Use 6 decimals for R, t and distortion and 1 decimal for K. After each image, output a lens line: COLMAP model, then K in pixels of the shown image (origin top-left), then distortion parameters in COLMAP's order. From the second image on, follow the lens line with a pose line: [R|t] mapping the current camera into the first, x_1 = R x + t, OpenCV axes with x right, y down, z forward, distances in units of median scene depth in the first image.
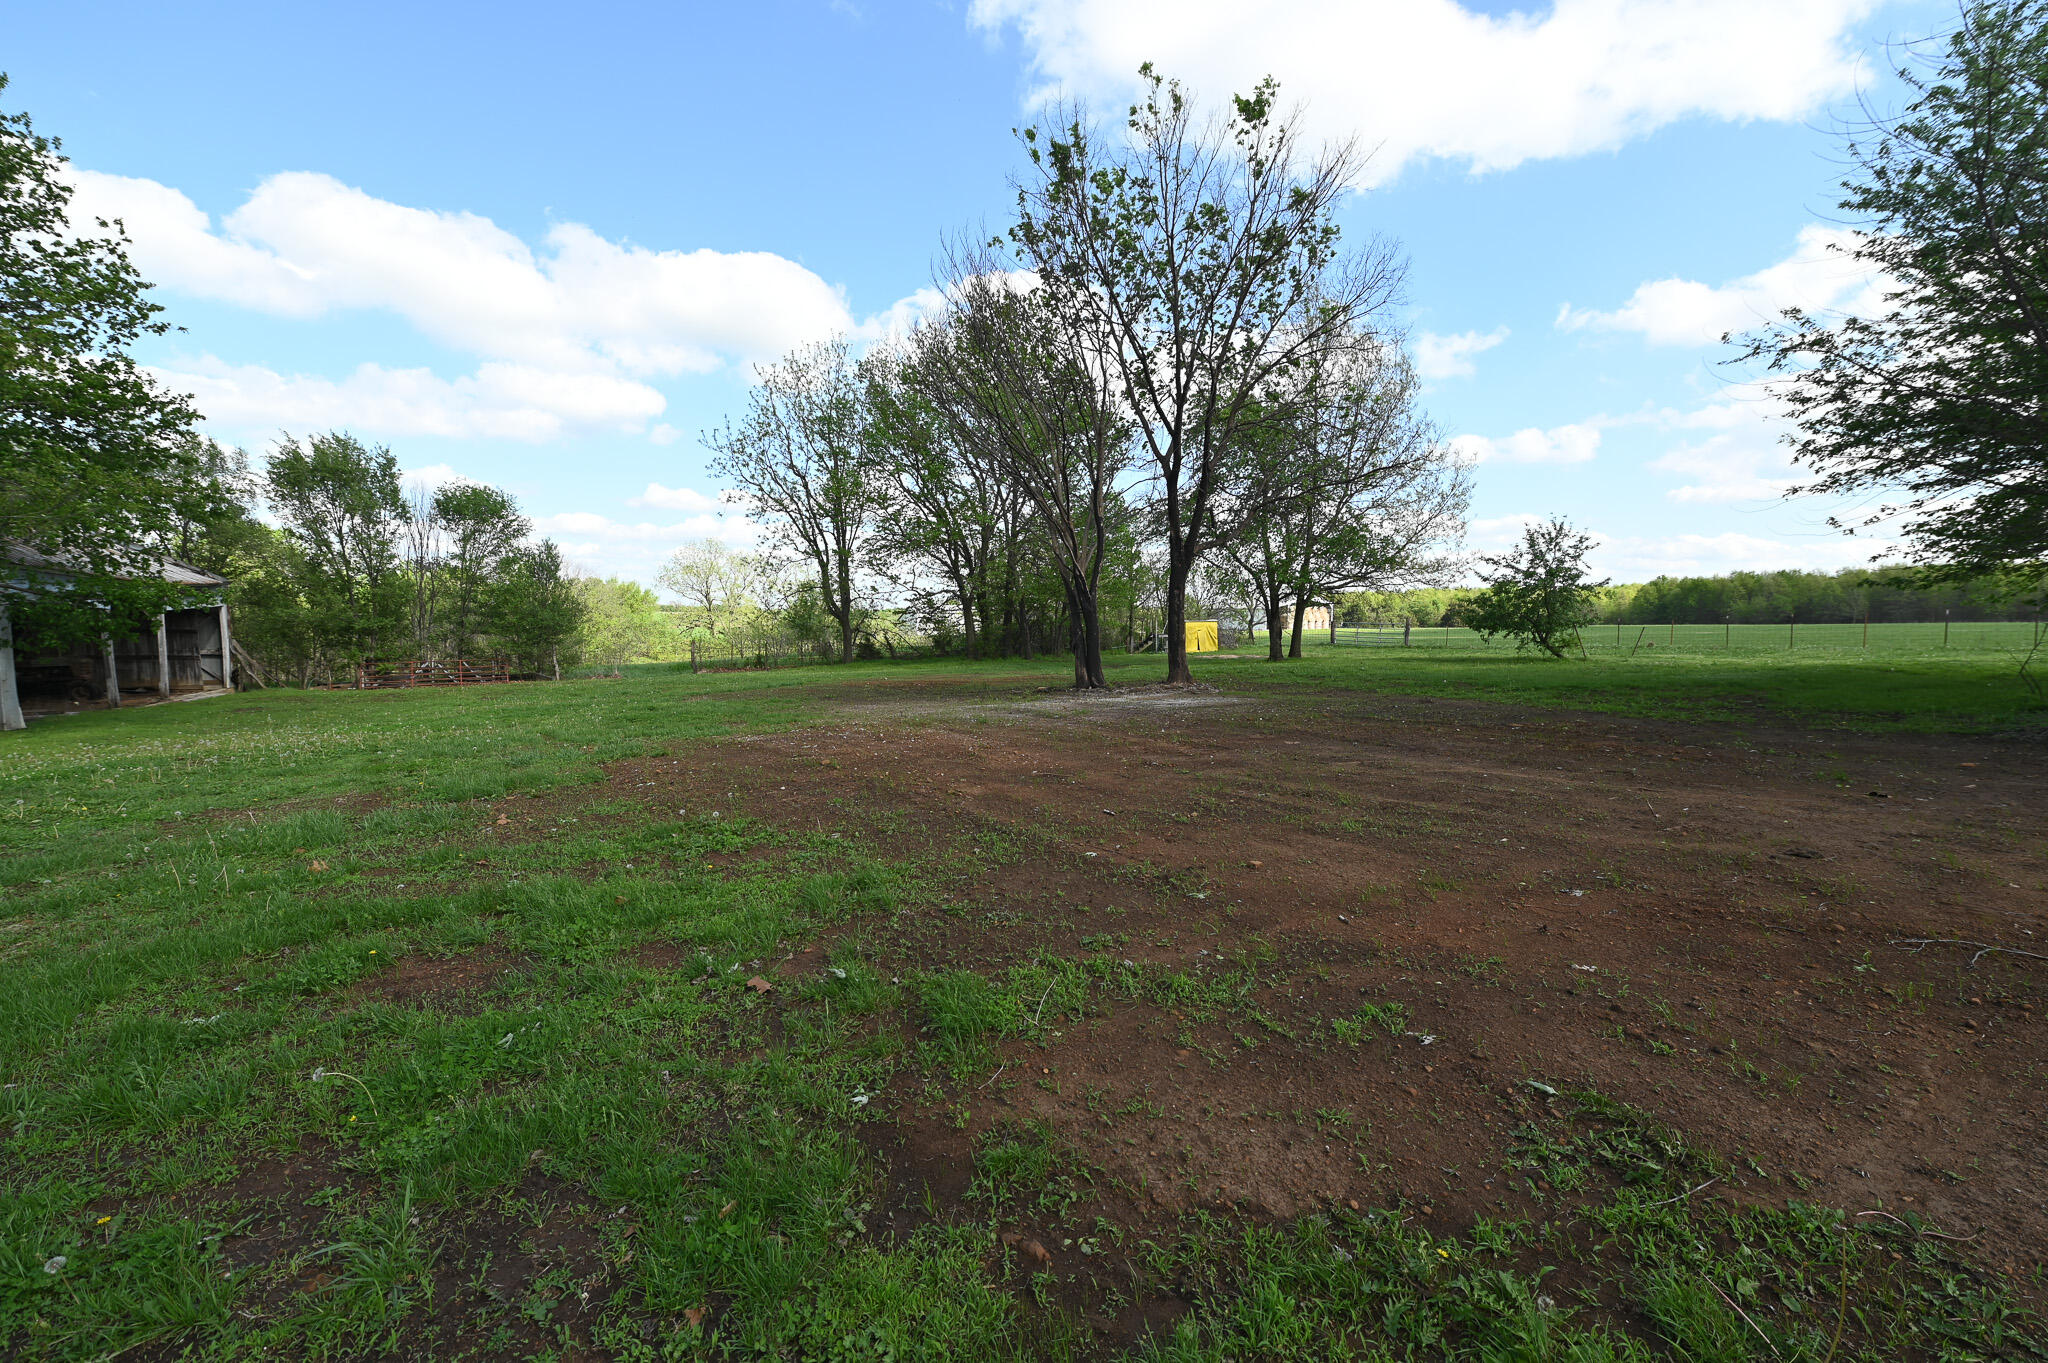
lens RADIAL K [[783.4, 0, 1011.5], [0, 783.4, 719.5], [0, 0, 1]] dist [0.014080, -0.014071]
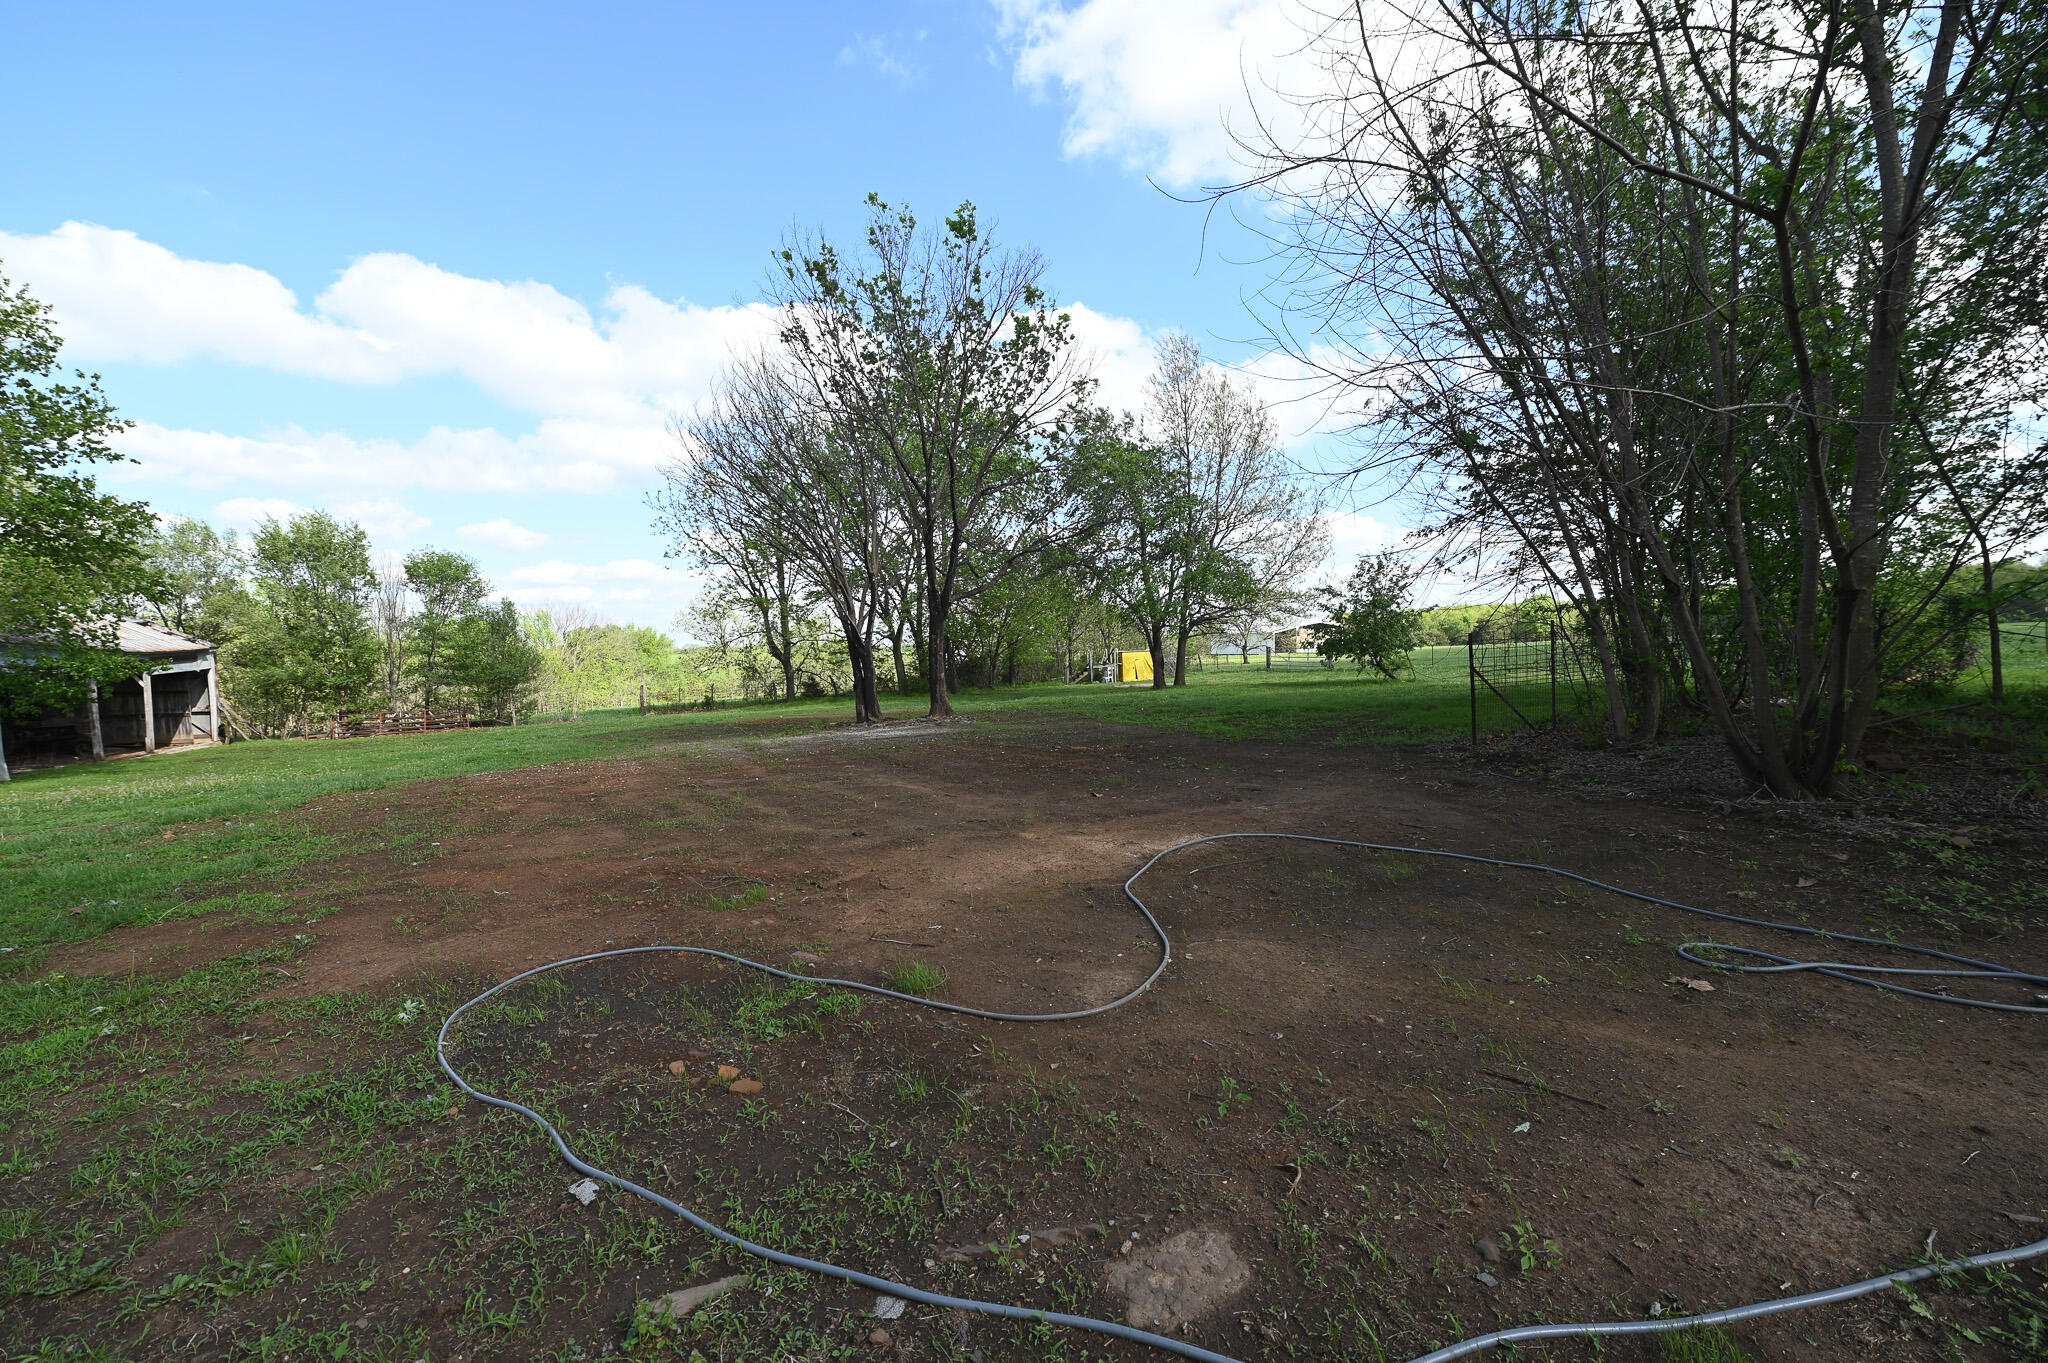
lens RADIAL K [[799.8, 0, 1024.8], [0, 799.8, 708.4], [0, 0, 1]] dist [-0.000563, -0.005370]
pose [[0.998252, -0.028614, -0.051709, 0.195629], [0.025842, 0.998234, -0.053490, 0.003592], [0.053148, 0.052060, 0.997229, -0.066624]]
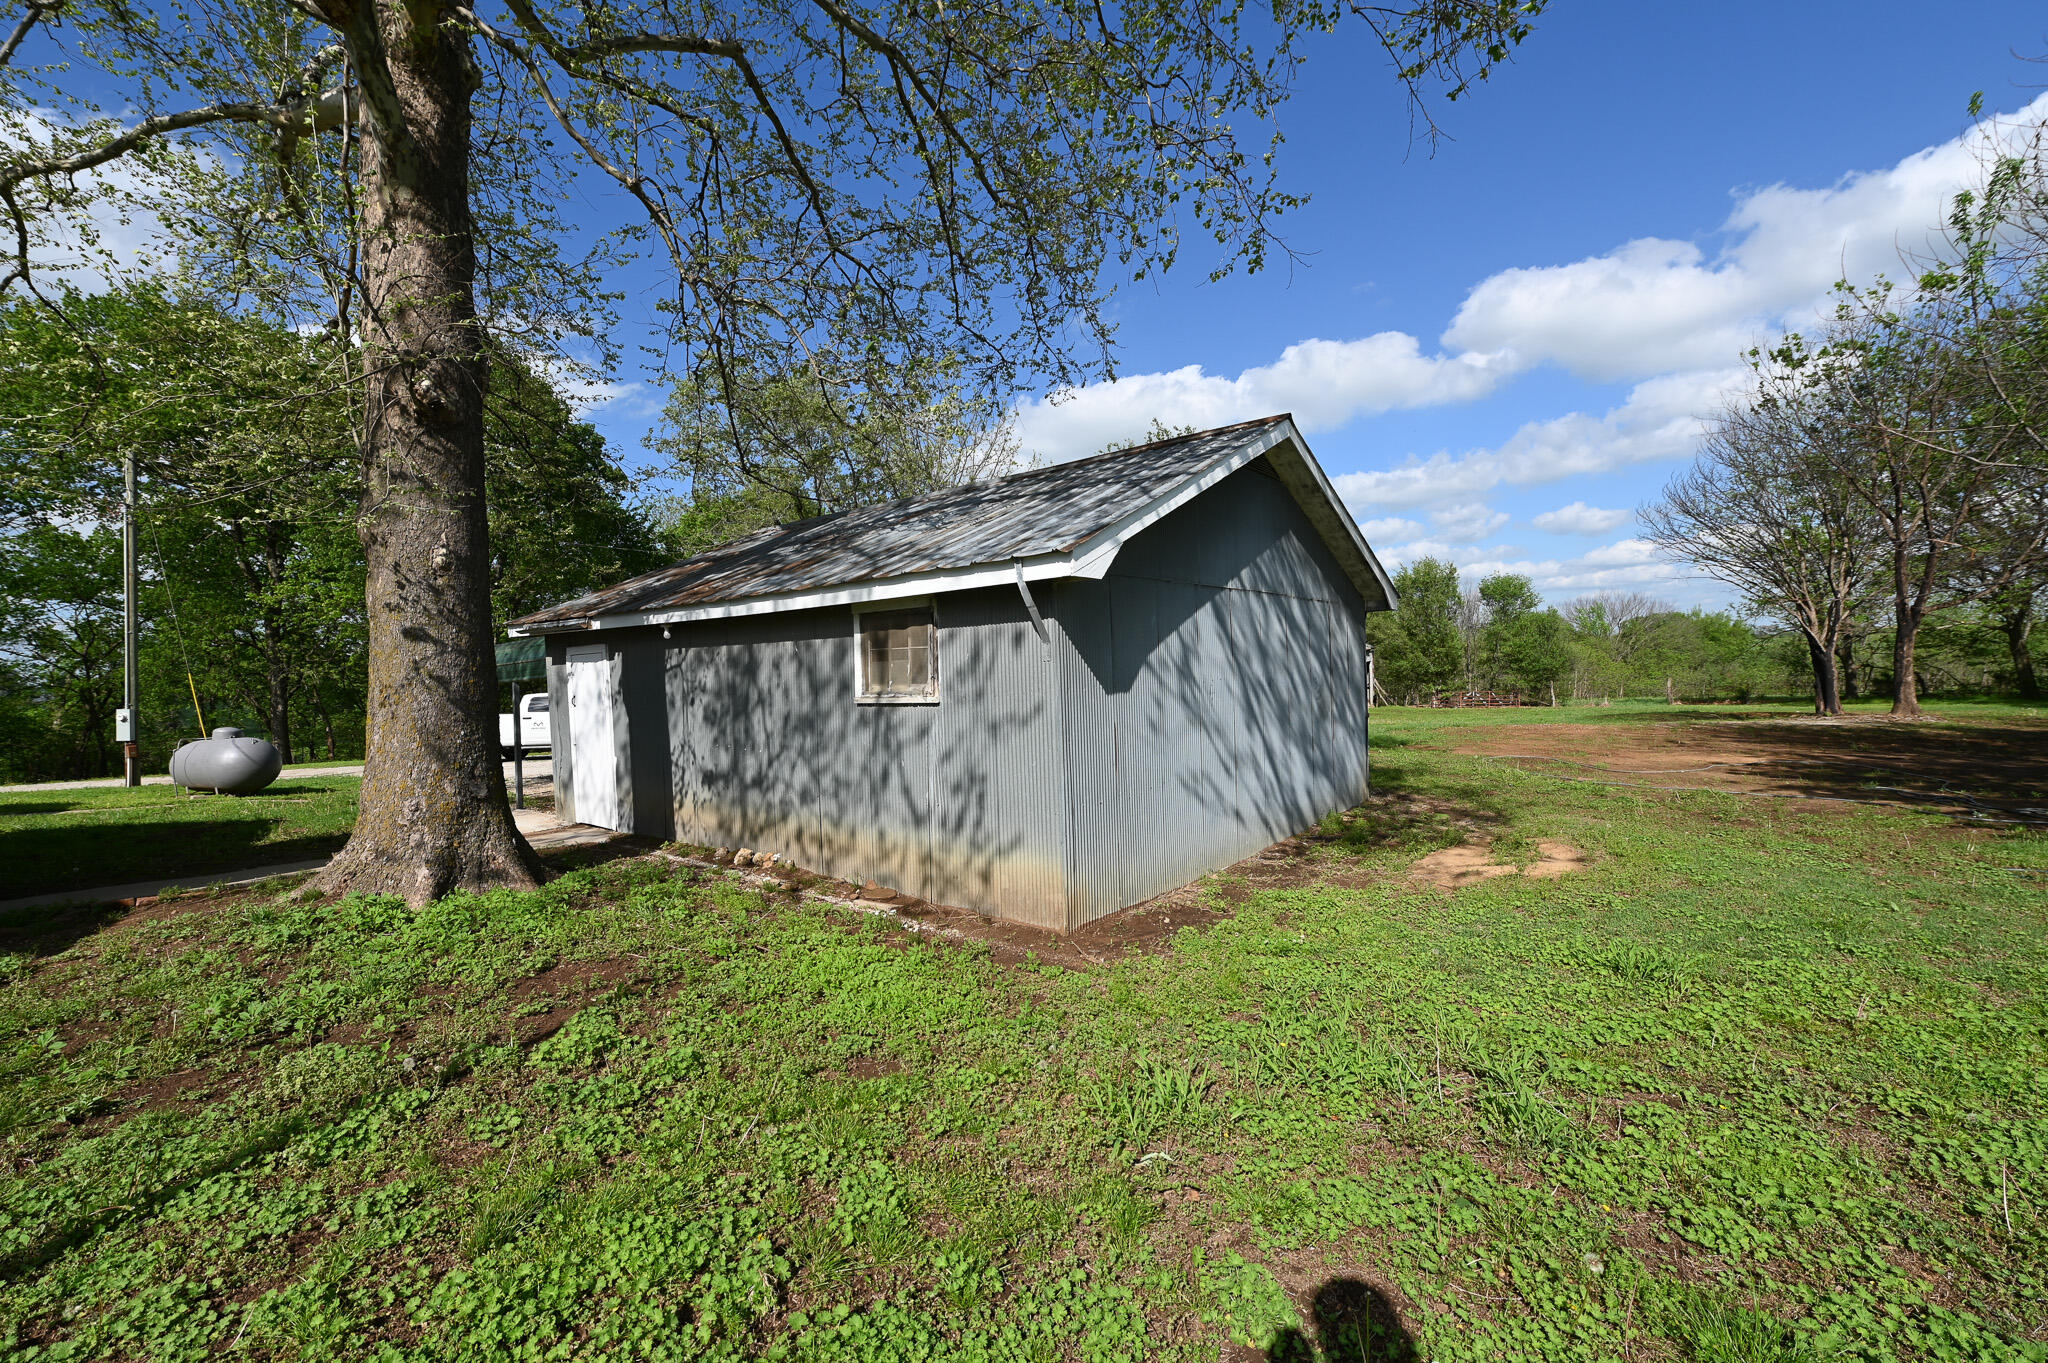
lens RADIAL K [[799.8, 0, 1024.8], [0, 799.8, 708.4], [0, 0, 1]] dist [-0.000563, -0.005370]
pose [[0.335464, 0.031992, -0.941510, 0.475694], [-0.083118, 0.996531, 0.004246, 0.026488], [0.938379, 0.076832, 0.336959, -0.372060]]
